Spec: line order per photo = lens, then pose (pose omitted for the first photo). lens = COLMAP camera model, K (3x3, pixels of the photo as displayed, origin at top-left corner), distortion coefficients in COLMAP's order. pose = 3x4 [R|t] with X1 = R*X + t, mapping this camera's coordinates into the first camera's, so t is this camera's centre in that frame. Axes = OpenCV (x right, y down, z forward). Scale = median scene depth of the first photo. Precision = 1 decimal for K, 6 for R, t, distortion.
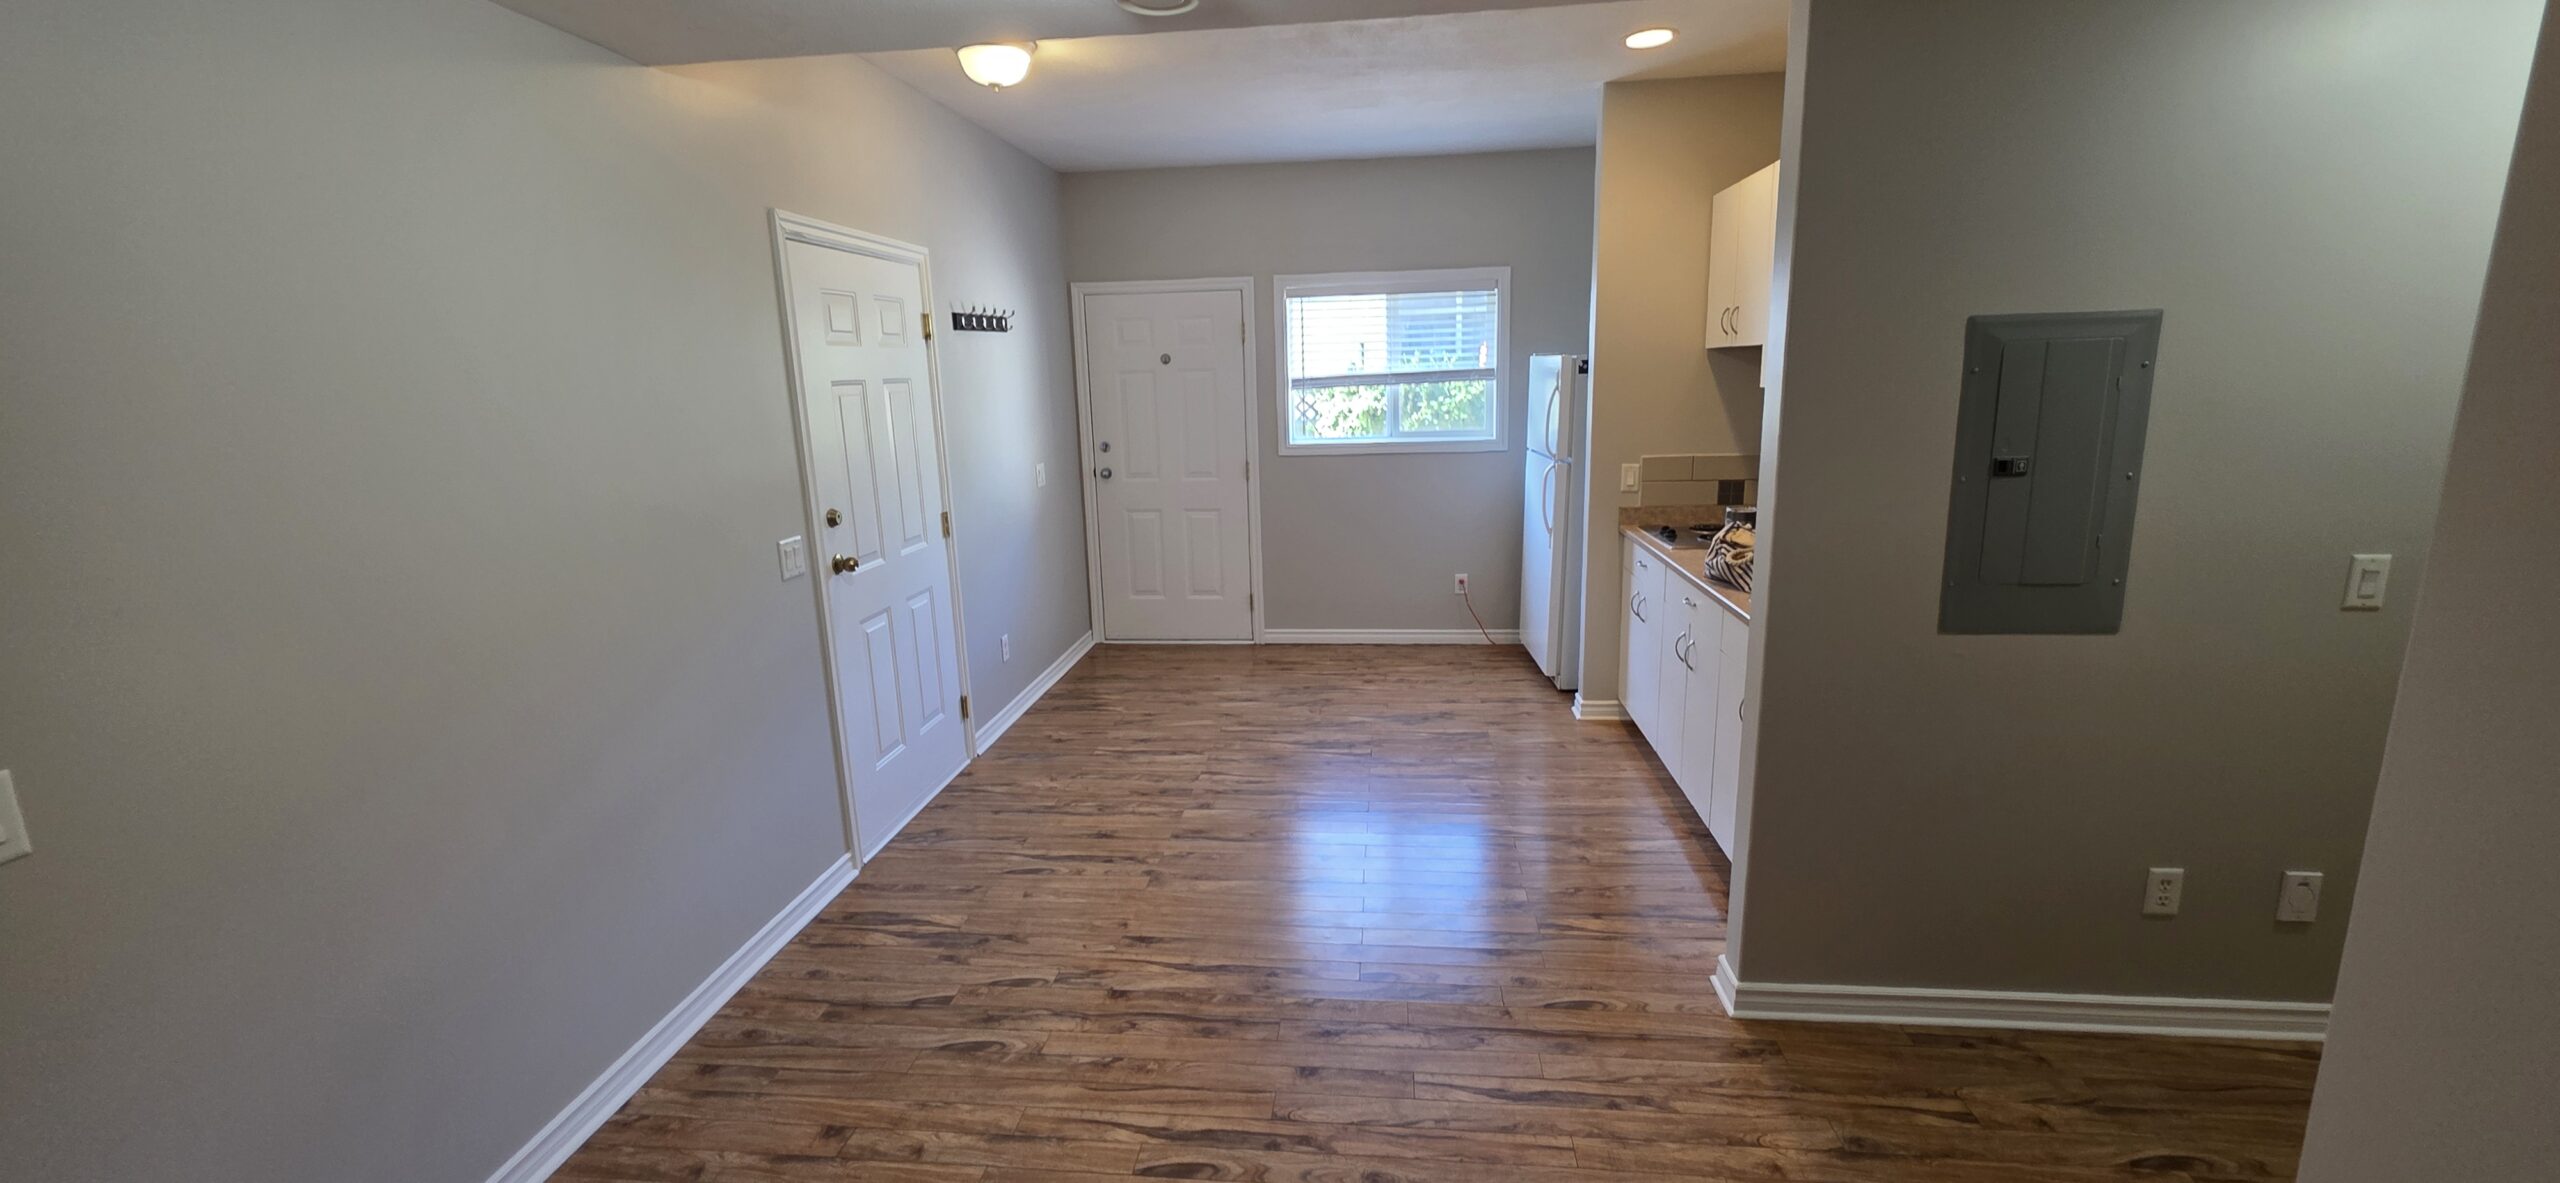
lens RADIAL K [[1026.1, 0, 1273.1], [0, 1026.1, 588.1], [0, 0, 1]] dist [0.000273, -0.000474]
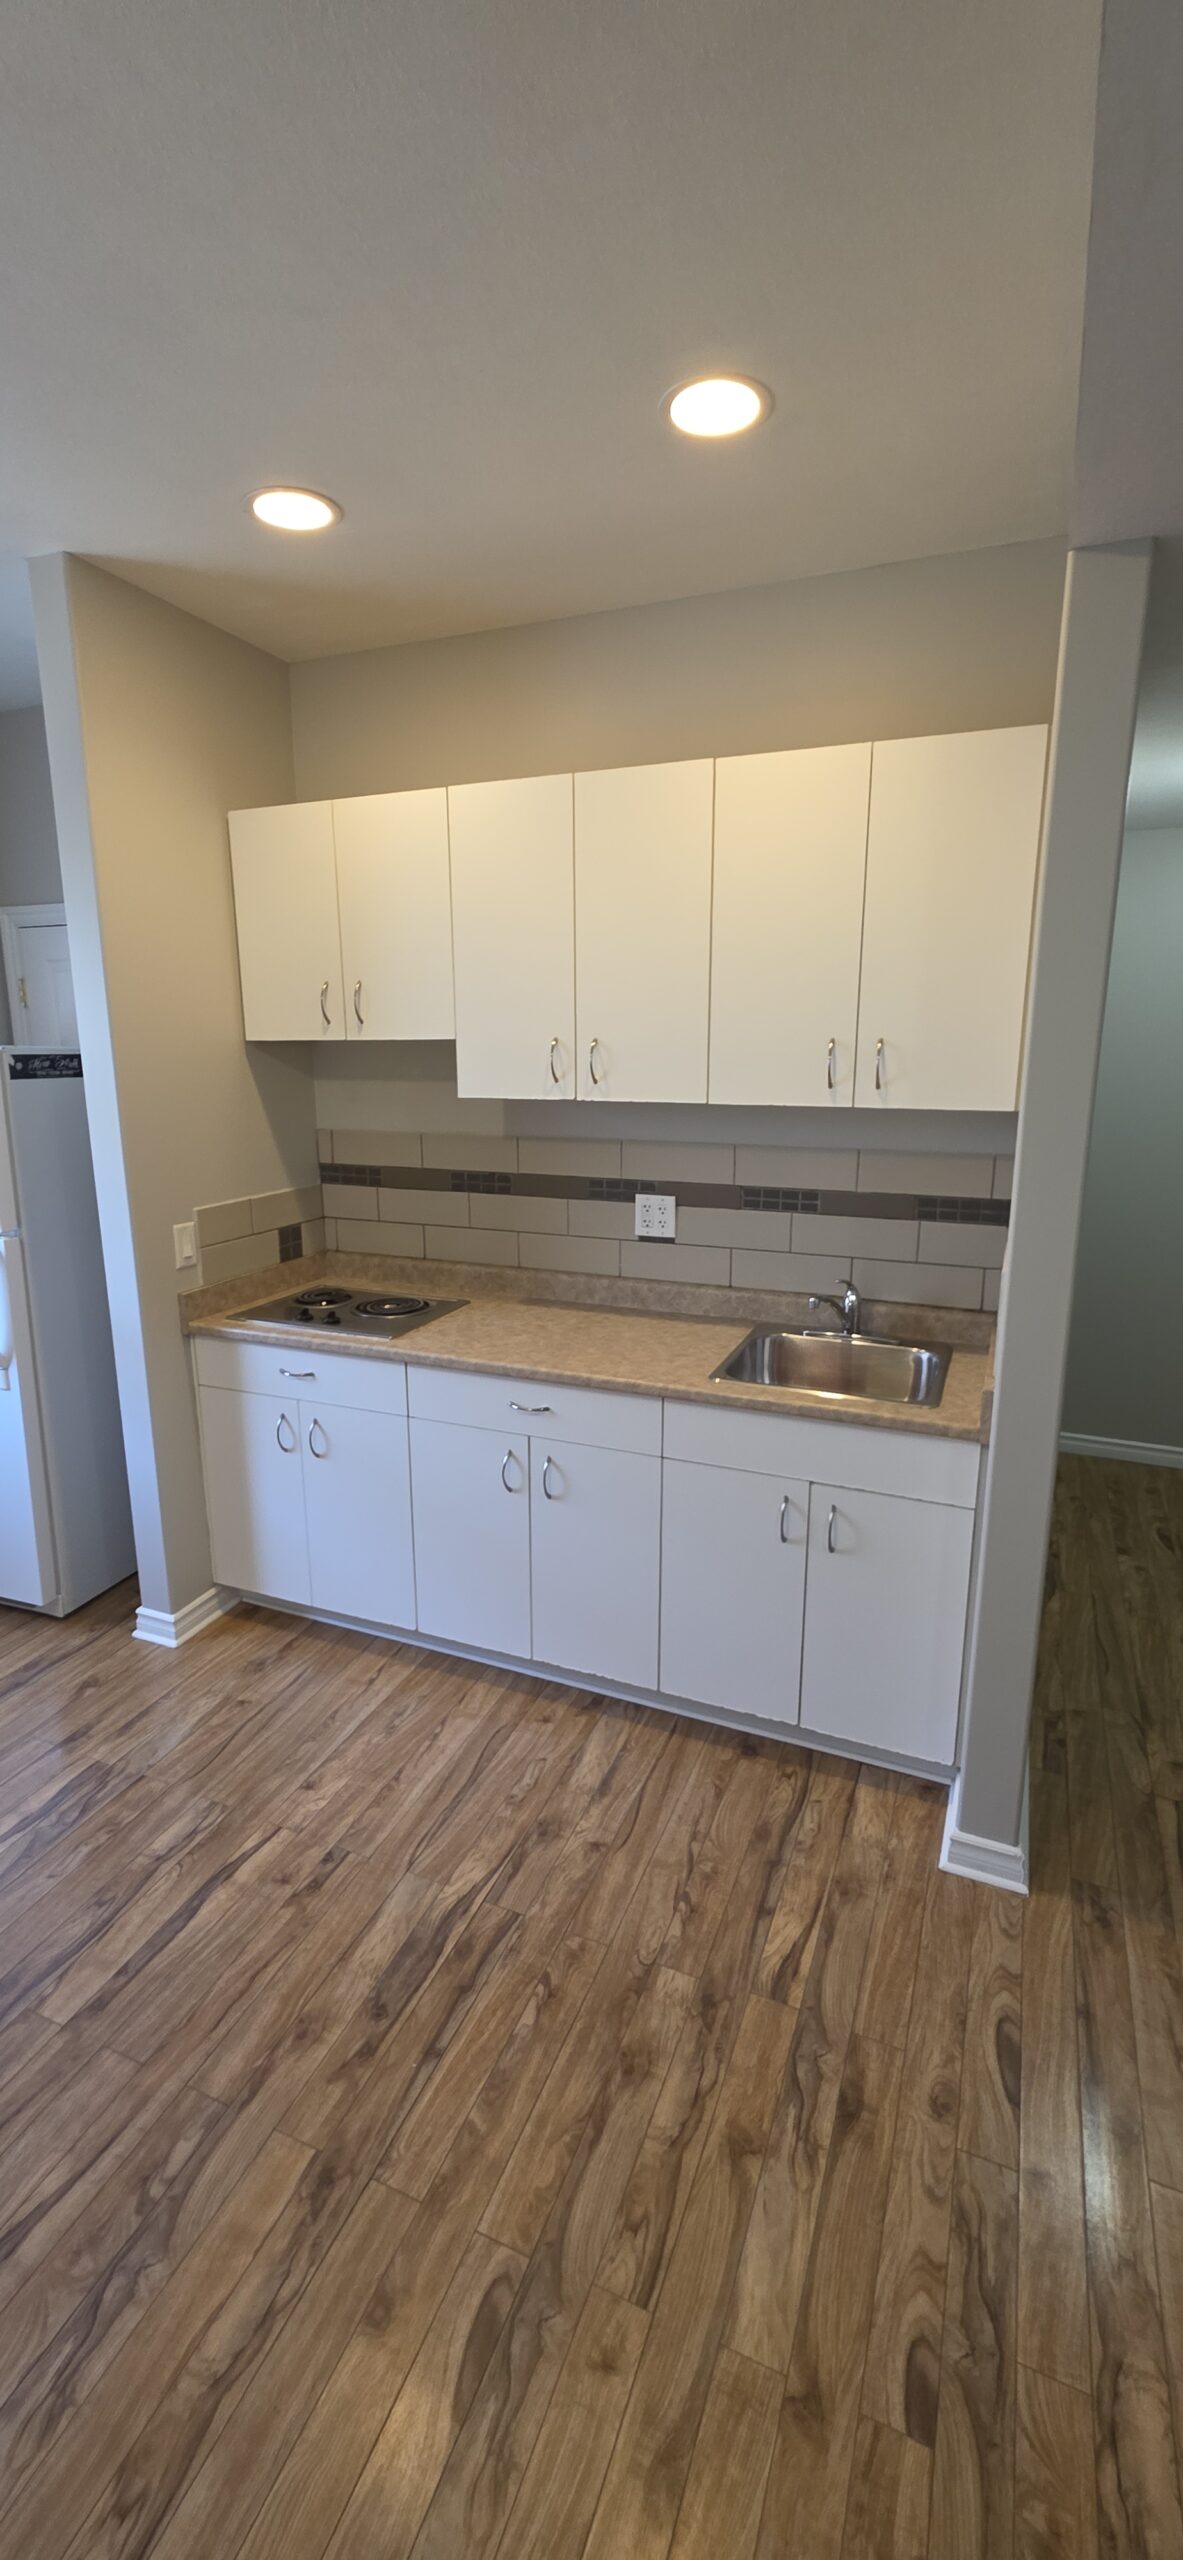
lens RADIAL K [[1026.1, 0, 605.2], [0, 1026.1, 1274.7], [0, 0, 1]] dist [0.000273, -0.000474]
pose [[0.274399, -0.181685, 0.944297, -0.208564], [0.194015, 0.972255, 0.130686, -0.146261], [-0.941841, 0.147347, 0.302035, 0.687680]]
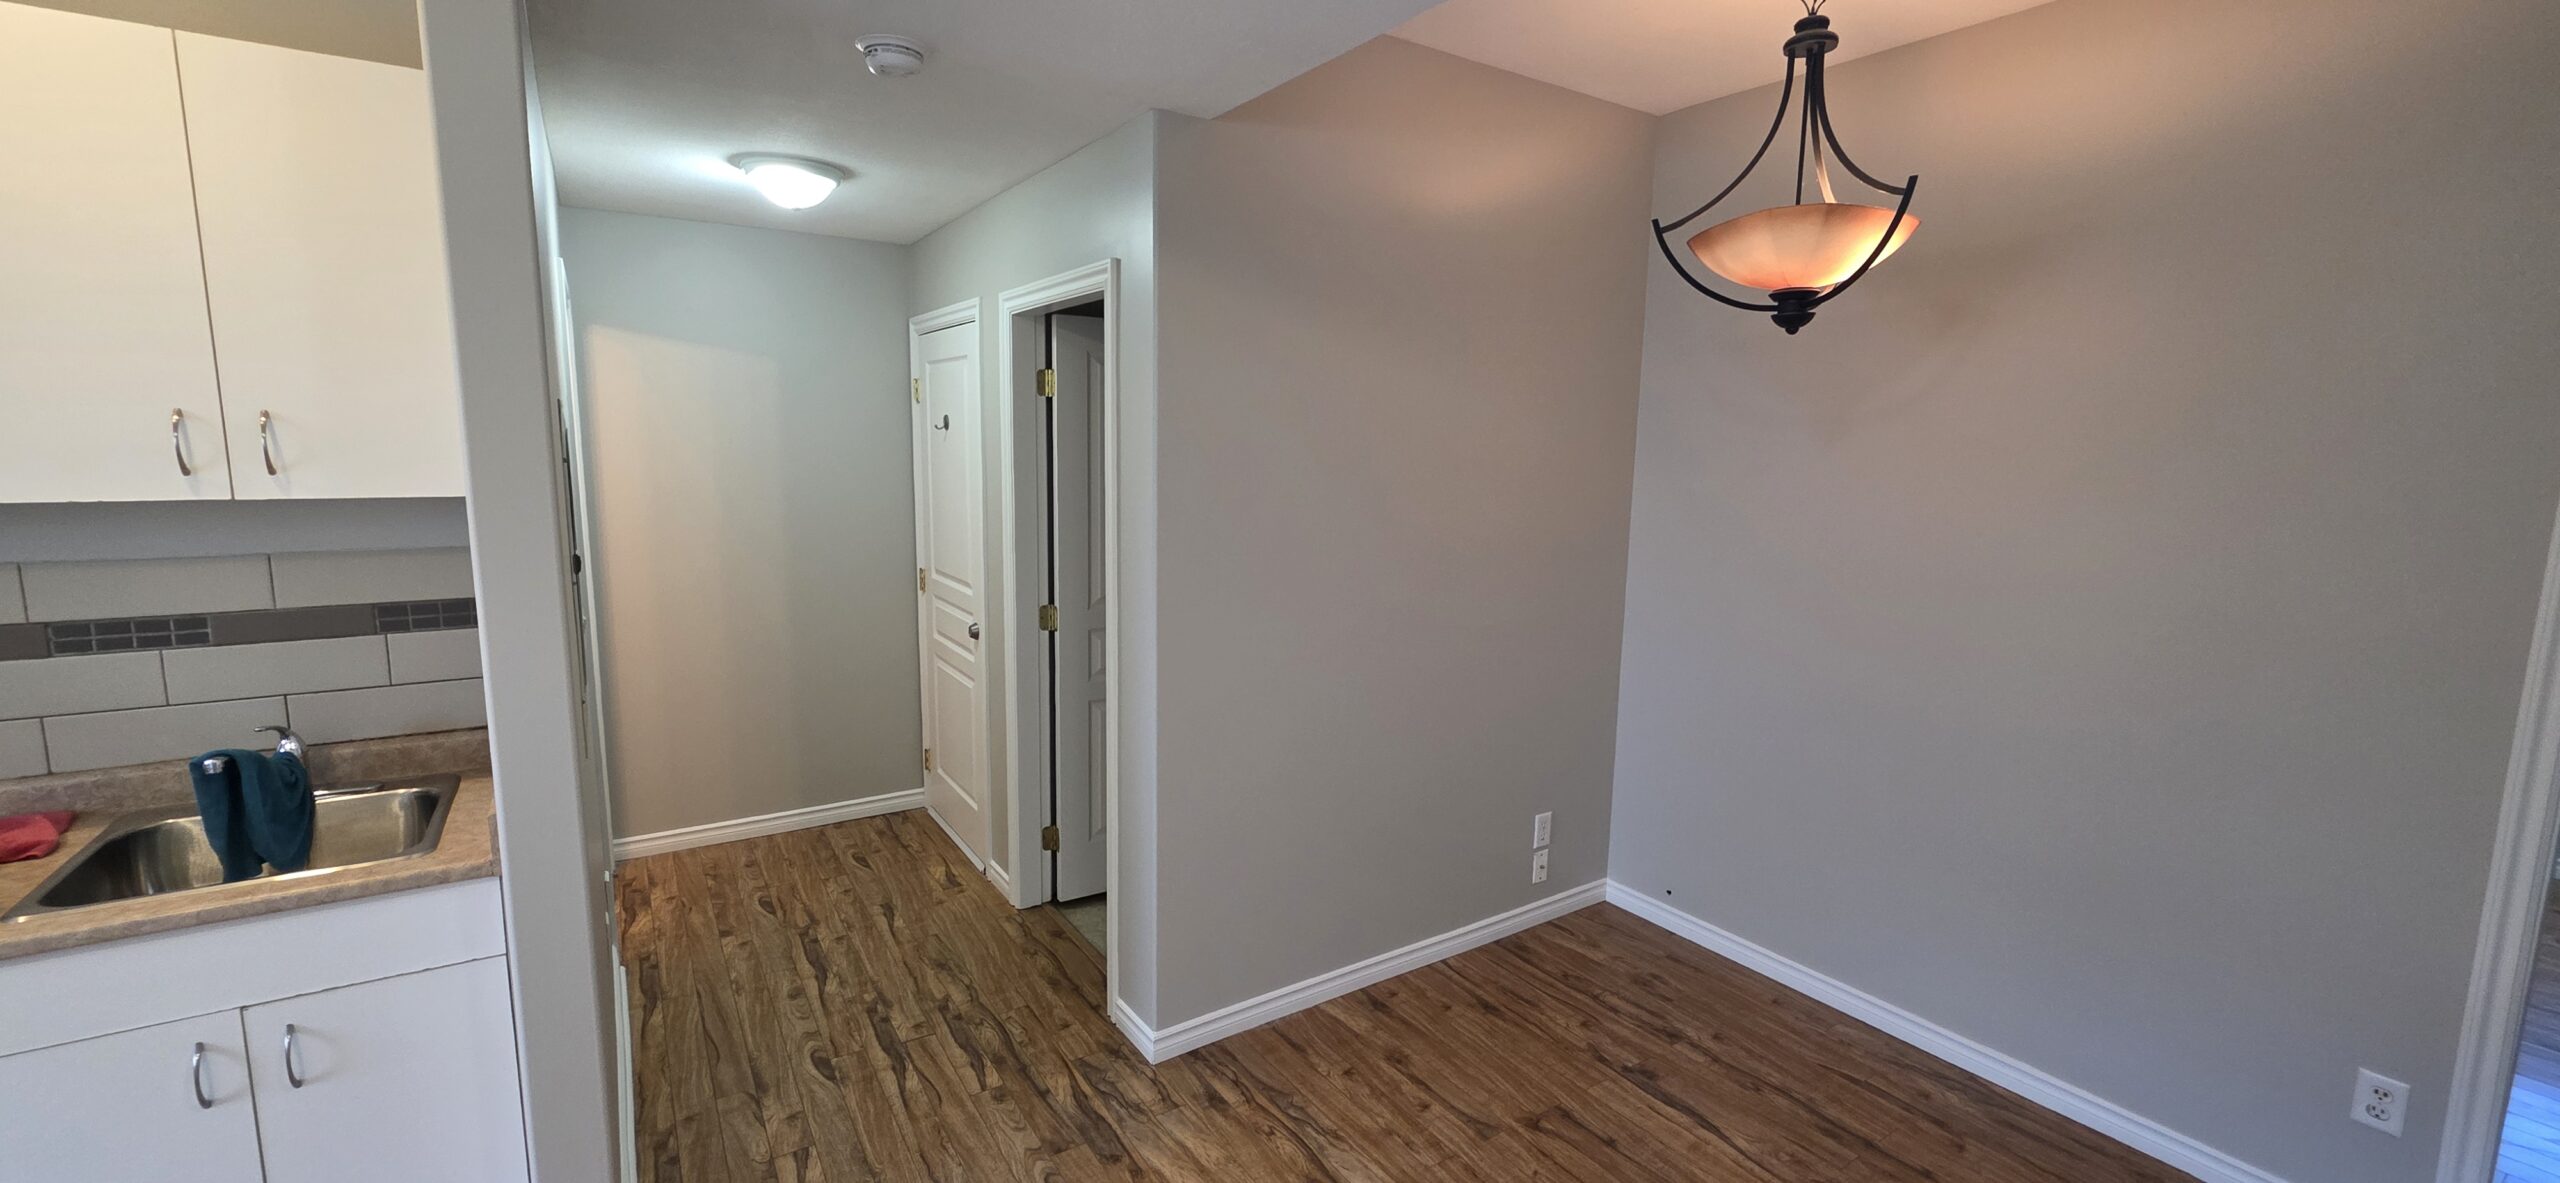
lens RADIAL K [[1026.1, 0, 1274.6], [0, 1026.1, 585.3], [0, 0, 1]] dist [0.000273, -0.000474]
pose [[-0.638188, -0.092273, 0.764331, -0.232436], [0.163963, 0.953725, 0.252040, -0.137469], [-0.752219, 0.286171, -0.593526, 0.650246]]
